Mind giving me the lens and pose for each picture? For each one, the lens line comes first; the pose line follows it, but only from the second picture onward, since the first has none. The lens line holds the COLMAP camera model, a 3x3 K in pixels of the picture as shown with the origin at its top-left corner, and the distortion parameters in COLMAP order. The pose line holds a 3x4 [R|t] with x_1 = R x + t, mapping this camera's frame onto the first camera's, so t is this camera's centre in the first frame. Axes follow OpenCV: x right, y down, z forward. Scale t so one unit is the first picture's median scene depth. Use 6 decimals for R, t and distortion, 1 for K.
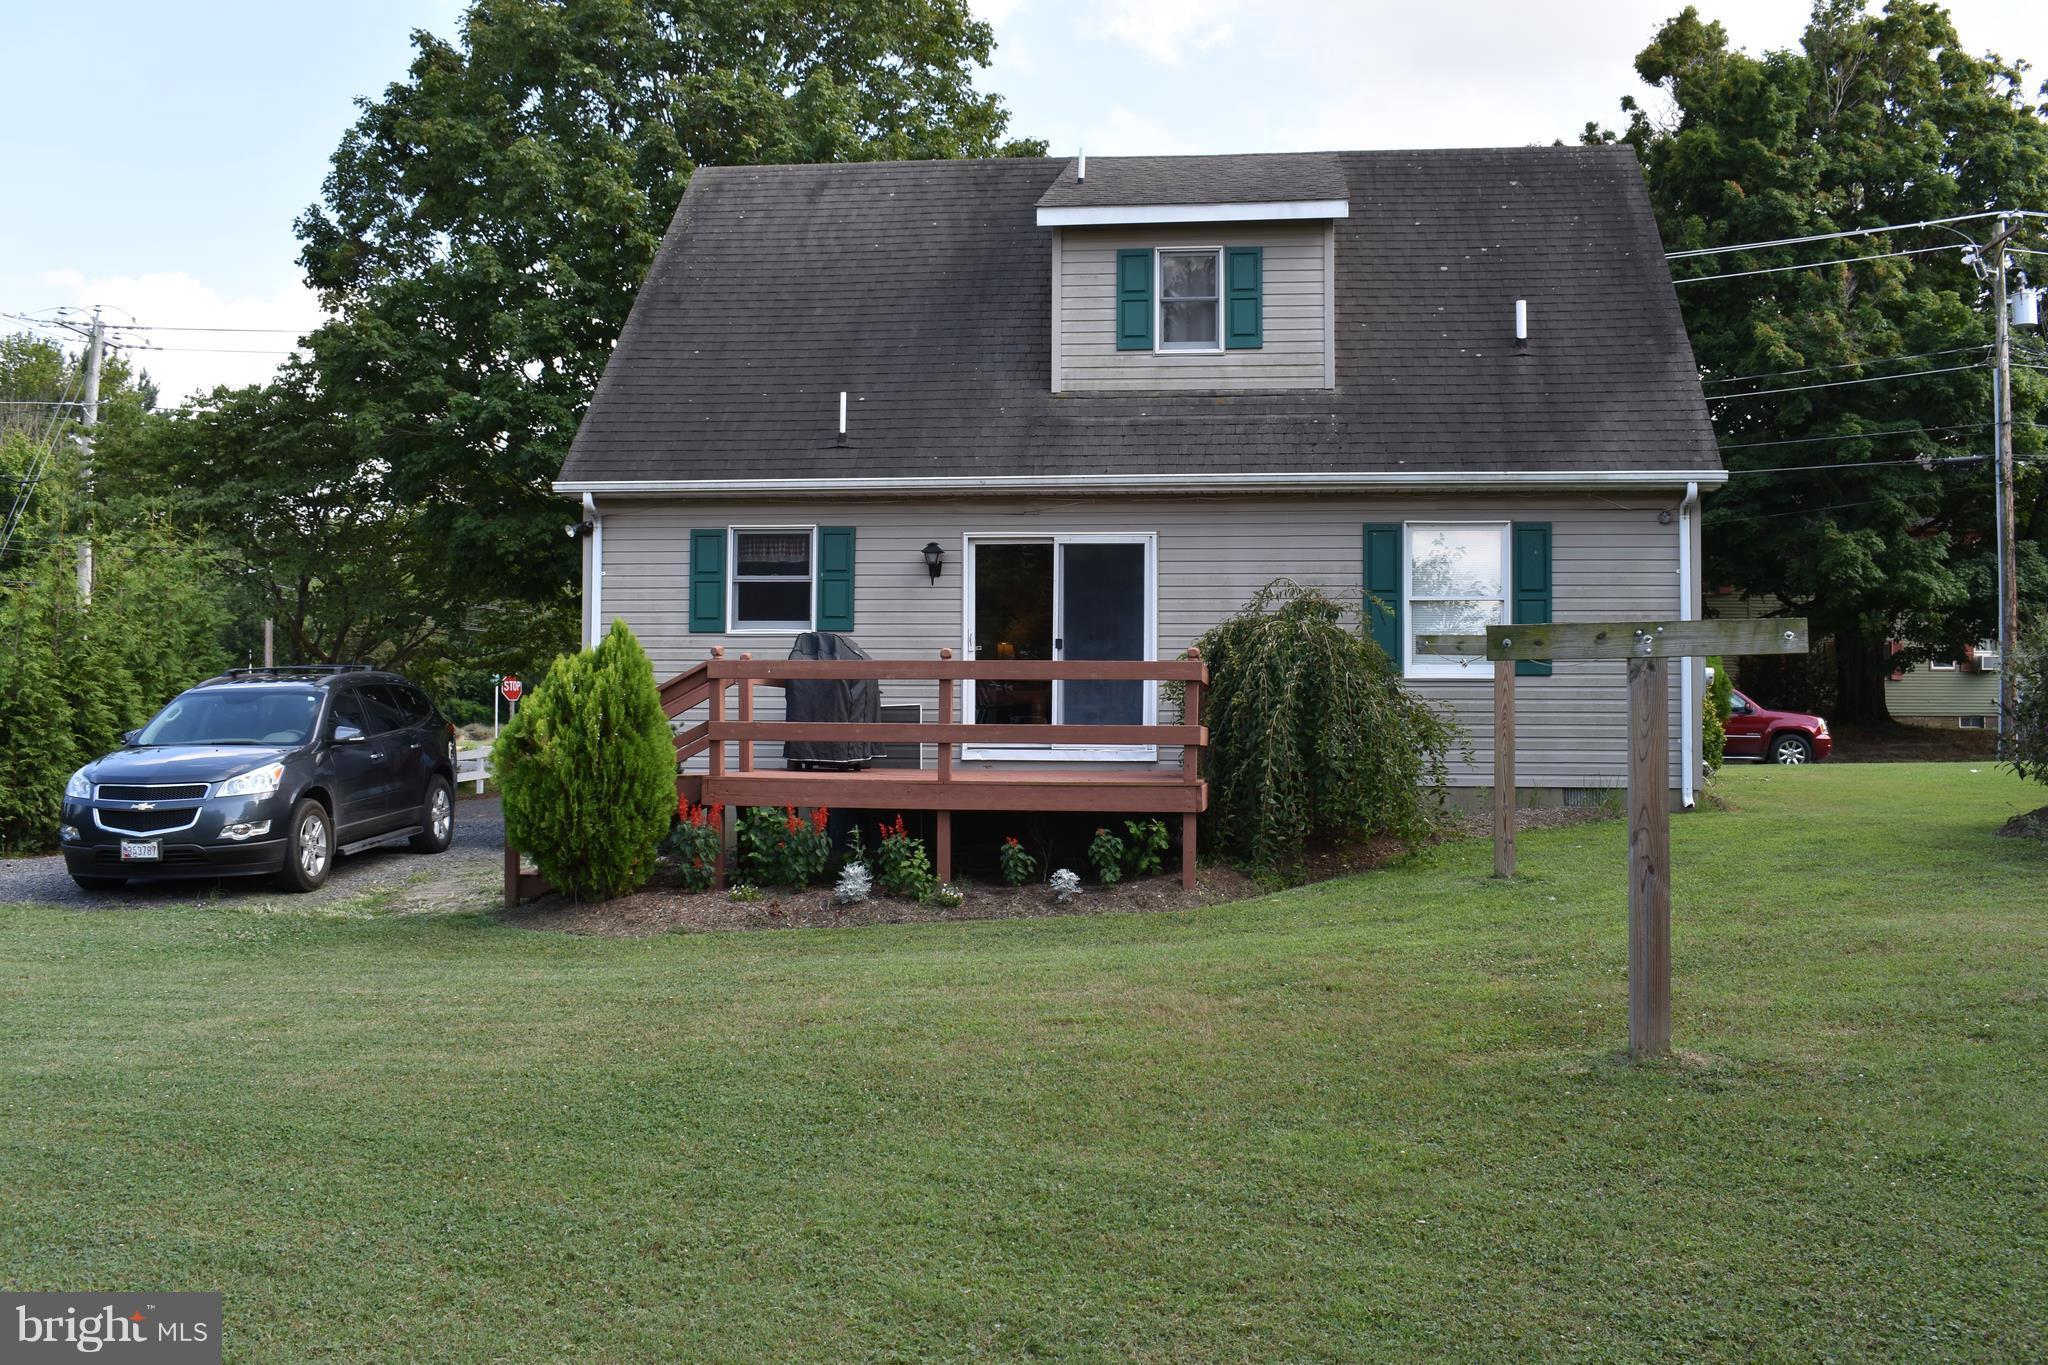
lens RADIAL K [[1960.0, 0, 1025.0], [0, 1960.0, 676.6], [0, 0, 1]] dist [-0.055876, 0.000000]
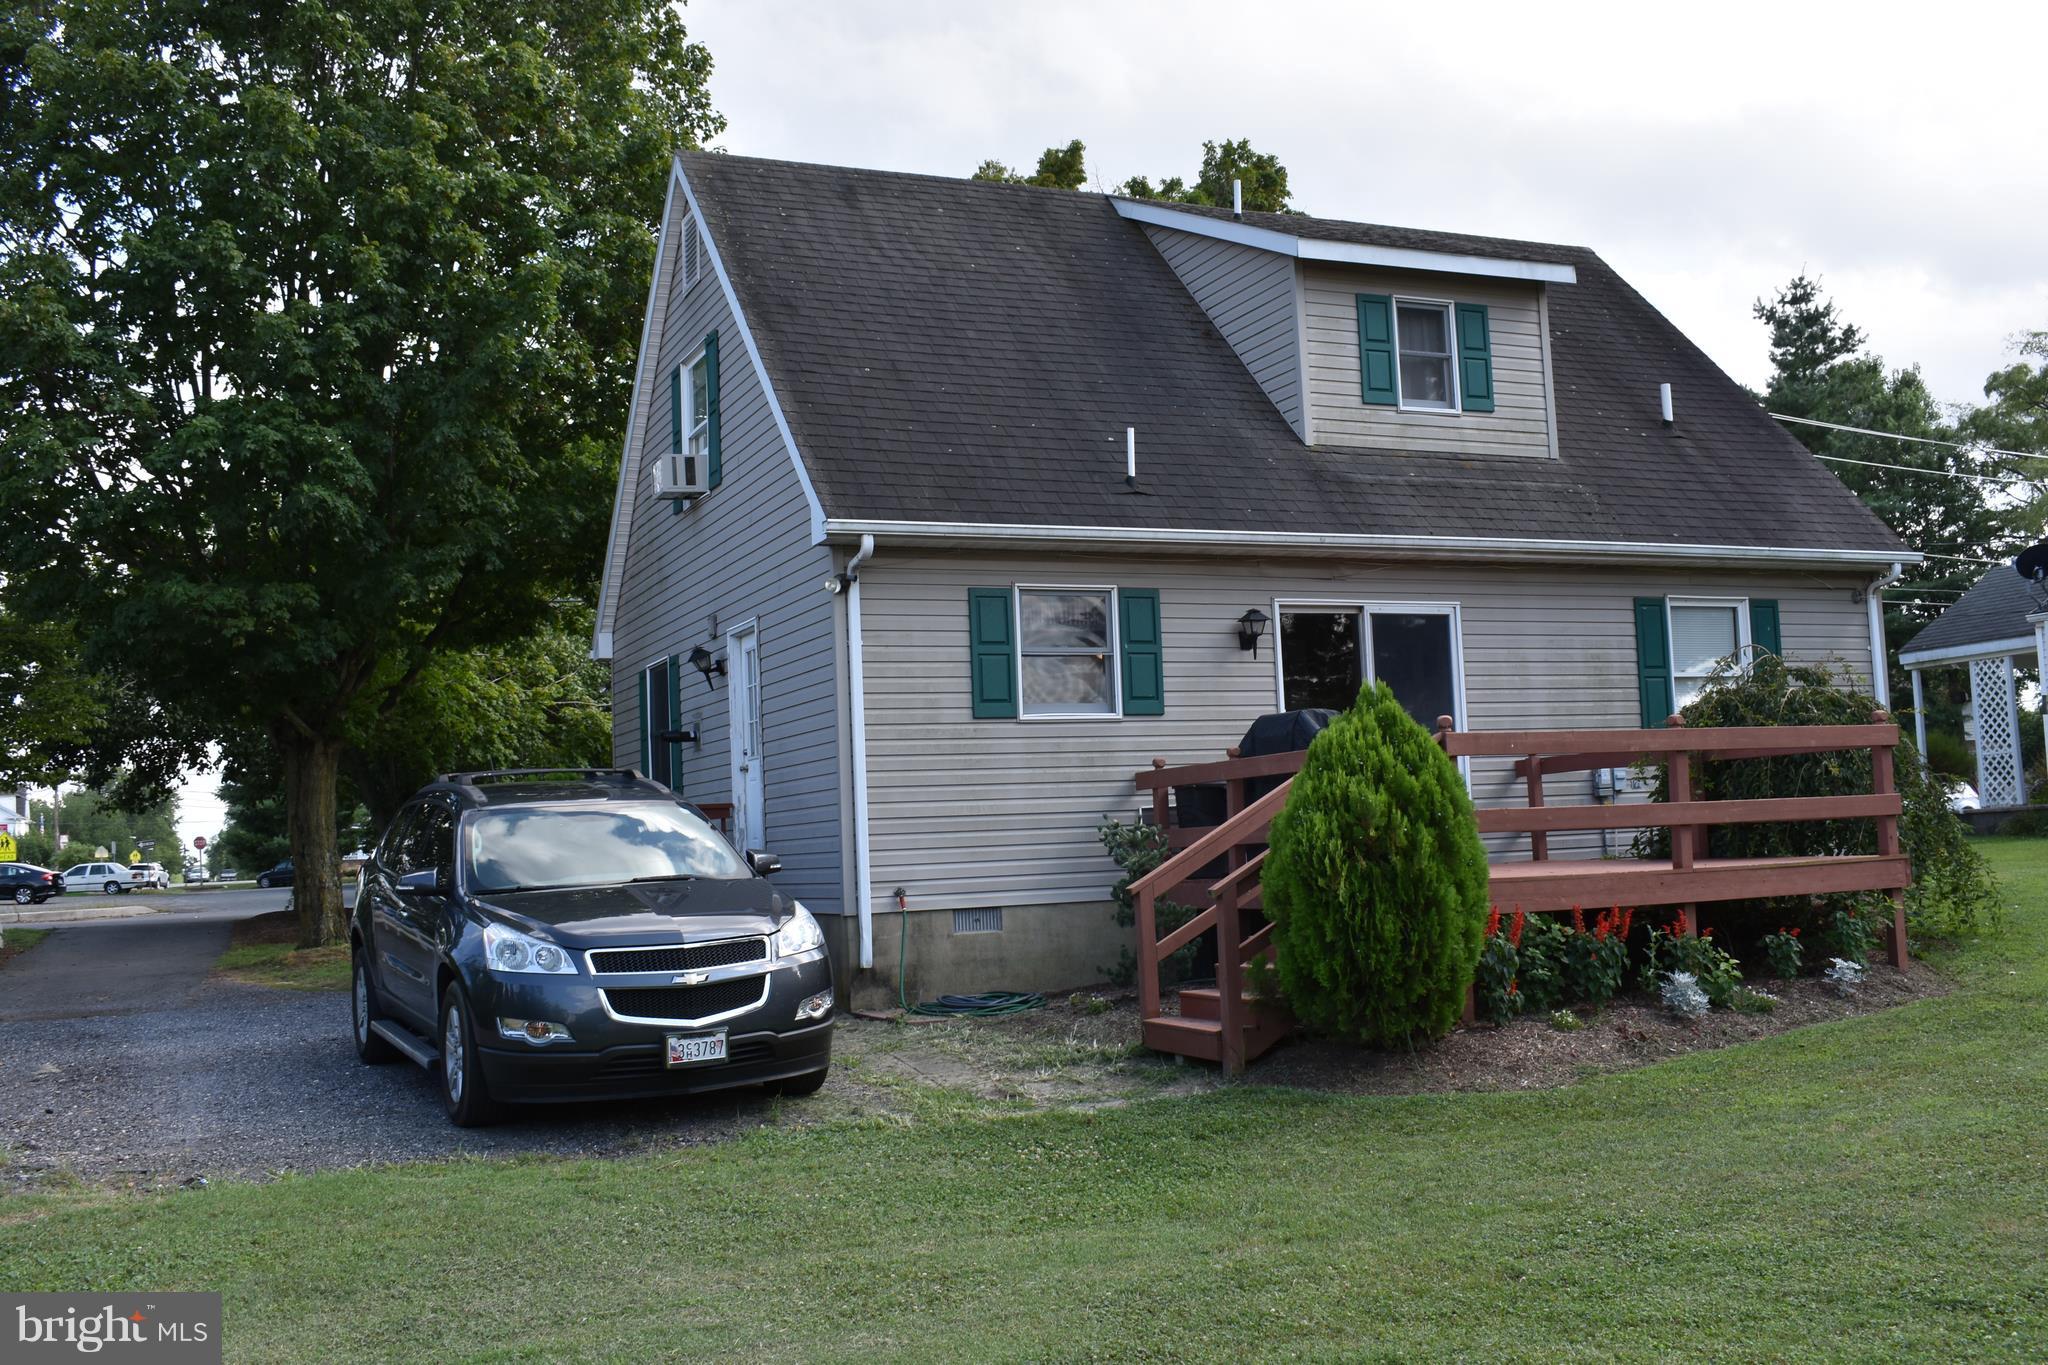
lens RADIAL K [[1960.0, 0, 1024.9], [0, 1960.0, 688.0], [0, 0, 1]] dist [-0.055876, 0.000000]
pose [[0.867040, -0.001183, 0.498237, -0.545426], [0.030662, 0.998228, -0.050987, 0.006047], [-0.497294, 0.059485, 0.865540, 0.306895]]
